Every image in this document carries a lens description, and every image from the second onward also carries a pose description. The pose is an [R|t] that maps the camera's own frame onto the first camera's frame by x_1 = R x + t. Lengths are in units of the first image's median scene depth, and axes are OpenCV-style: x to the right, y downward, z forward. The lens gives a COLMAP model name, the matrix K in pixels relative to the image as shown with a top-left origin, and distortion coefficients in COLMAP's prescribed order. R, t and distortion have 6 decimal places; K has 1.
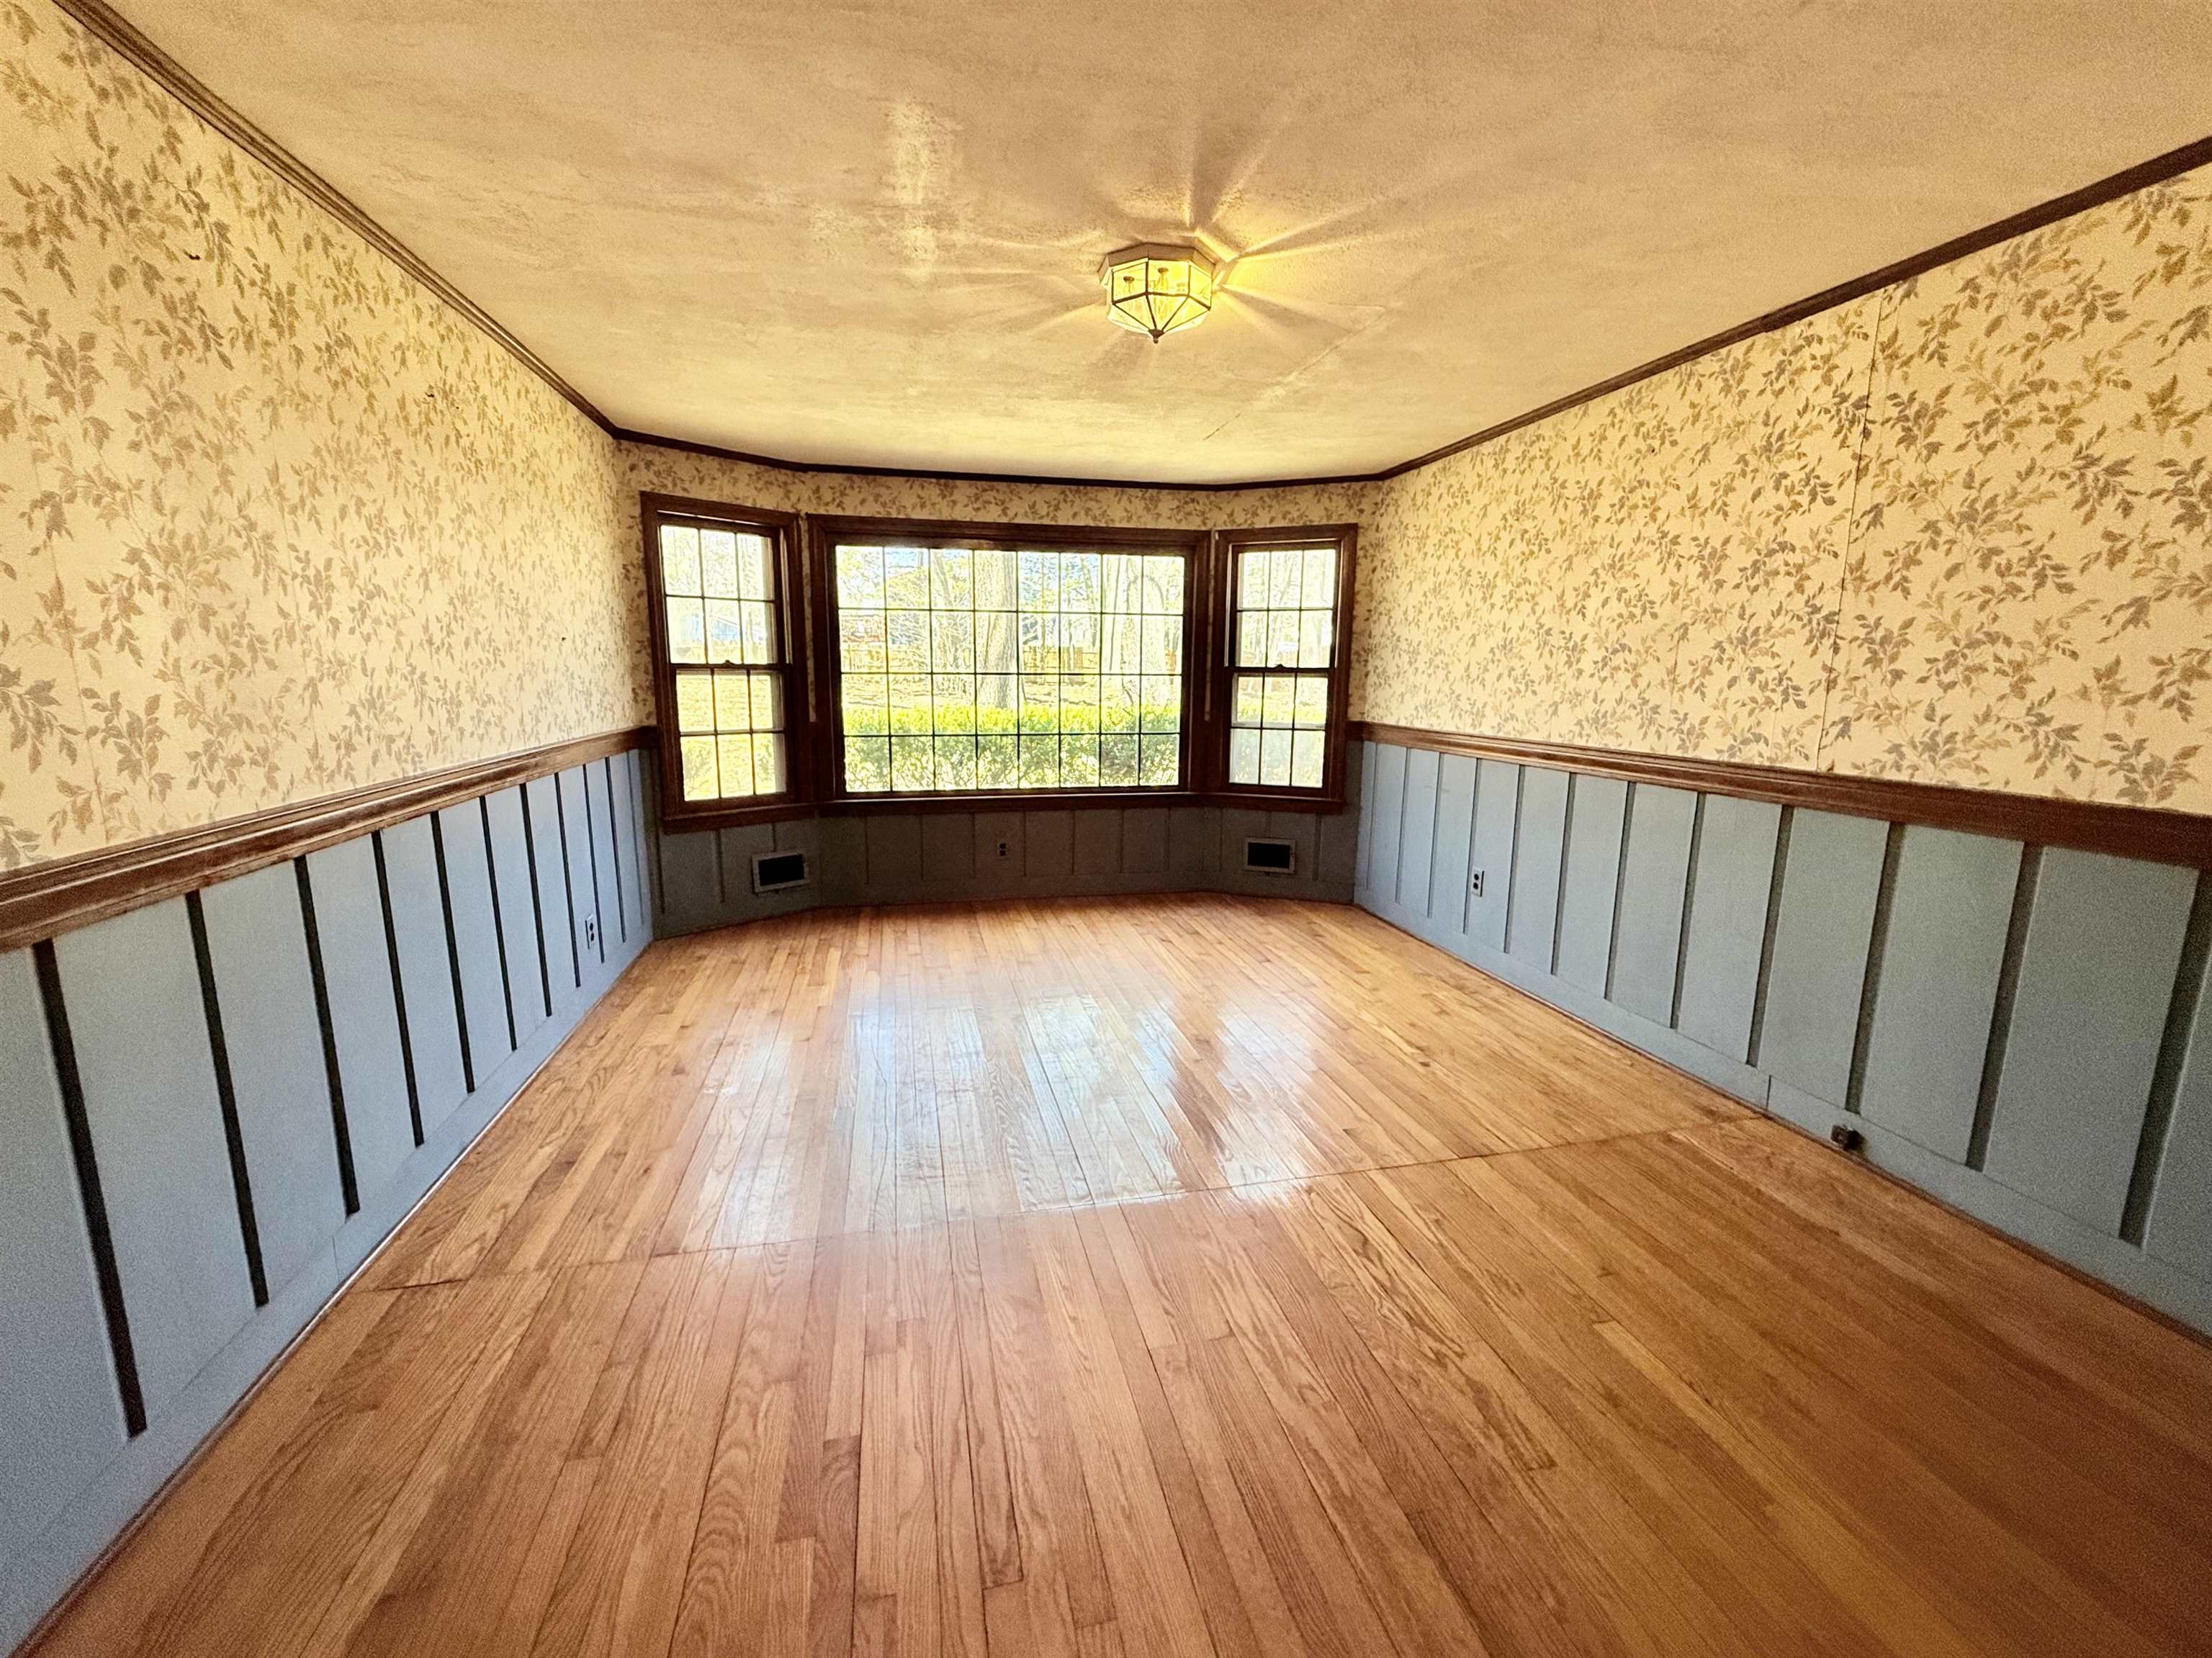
lens RADIAL K [[885.8, 0, 1098.3], [0, 885.8, 826.6], [0, 0, 1]] dist [-0.002045, -0.000423]
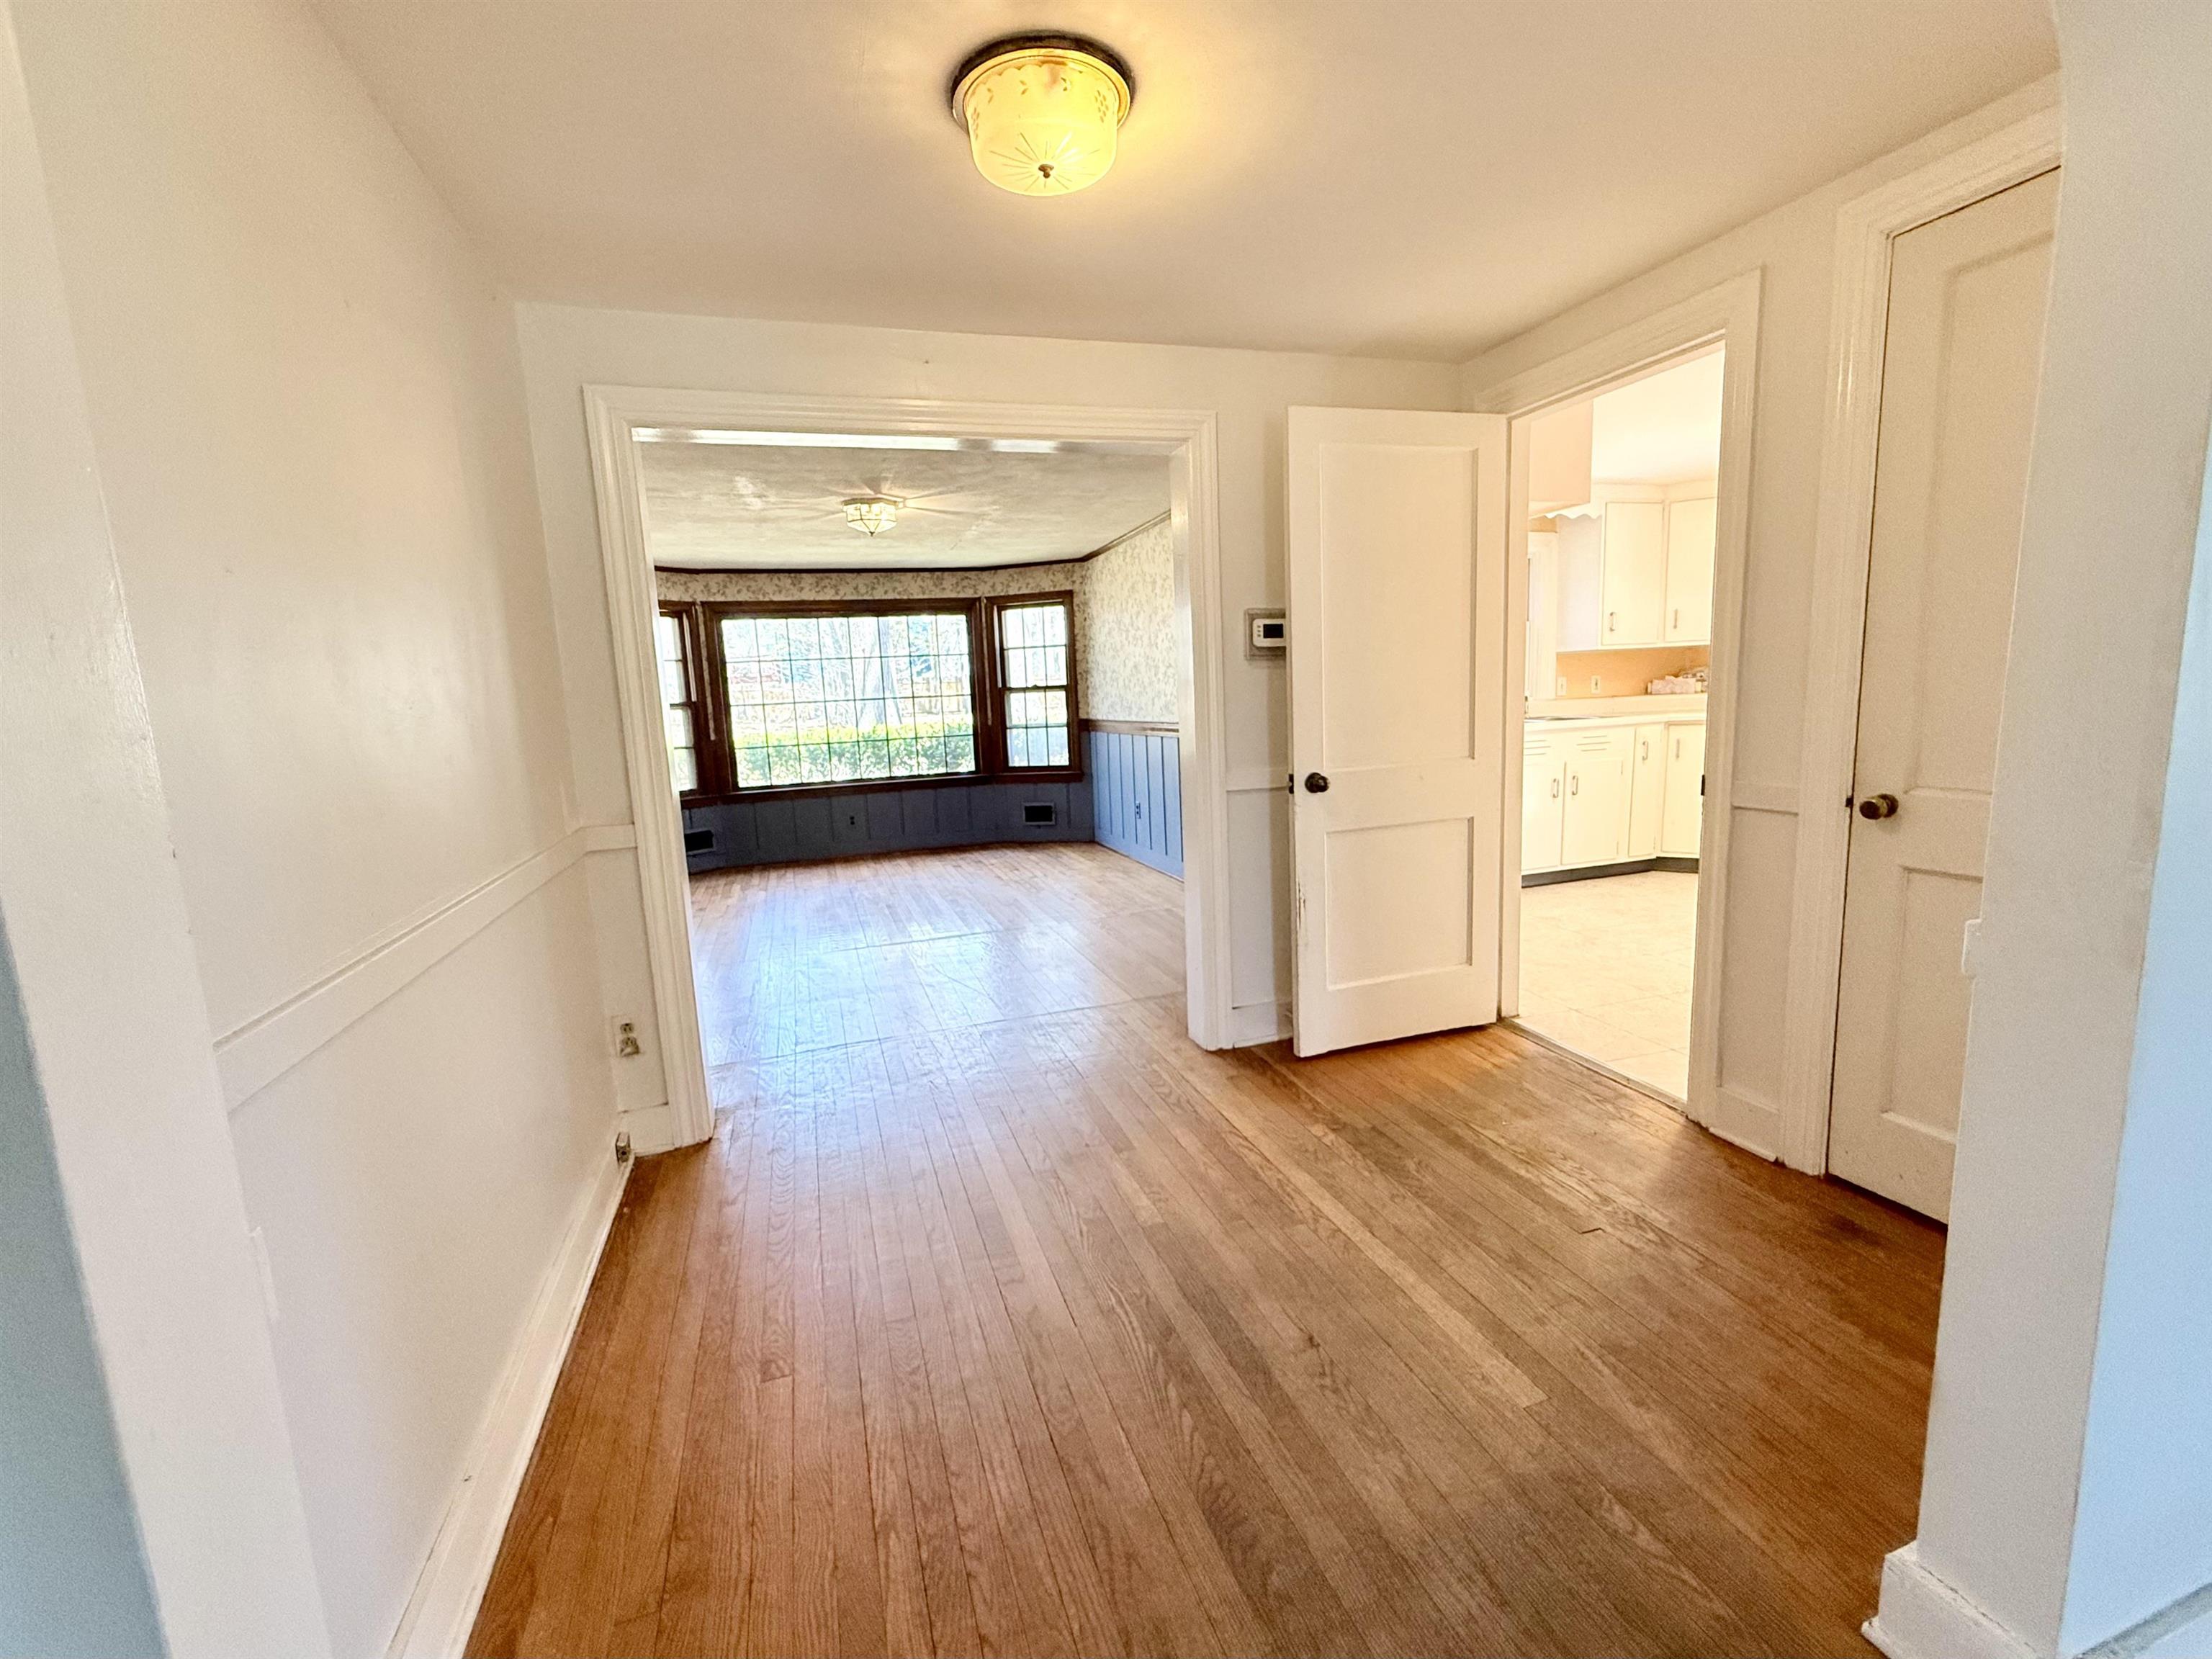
lens RADIAL K [[920.8, 0, 1096.7], [0, 920.8, 830.8], [0, 0, 1]] dist [-0.002082, -0.000305]
pose [[0.994327, -0.067741, 0.082006, 0.169928], [0.070078, 0.997204, -0.025948, 0.112023], [-0.080019, 0.031547, 0.996294, -0.550655]]
